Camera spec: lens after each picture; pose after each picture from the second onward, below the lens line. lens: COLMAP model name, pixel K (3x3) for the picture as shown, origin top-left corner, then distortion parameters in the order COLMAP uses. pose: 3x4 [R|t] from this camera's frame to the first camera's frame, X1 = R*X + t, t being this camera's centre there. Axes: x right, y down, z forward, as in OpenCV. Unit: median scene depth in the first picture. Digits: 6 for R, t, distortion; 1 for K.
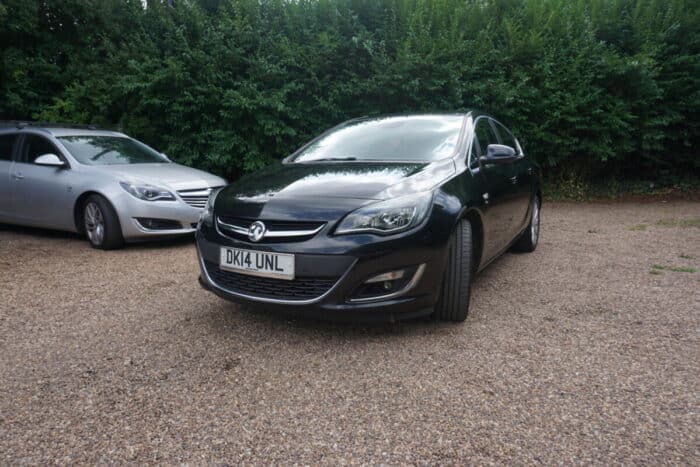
lens RADIAL K [[462.7, 0, 354.4], [0, 462.7, 228.2], [0, 0, 1]] dist [-0.001447, -0.031877]
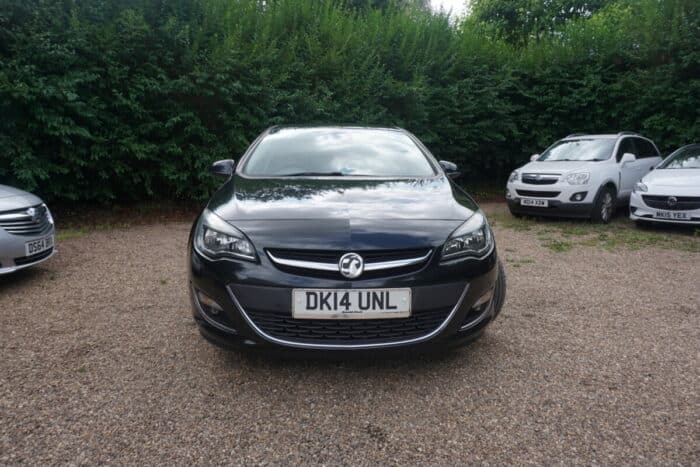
lens RADIAL K [[467.0, 0, 351.5], [0, 467.0, 223.3], [0, 0, 1]] dist [-0.049974, 0.032265]
pose [[0.838680, -0.050175, 0.542308, -0.651546], [0.062055, 0.998066, -0.003625, -0.064670], [-0.541078, 0.036694, 0.840172, 0.294394]]
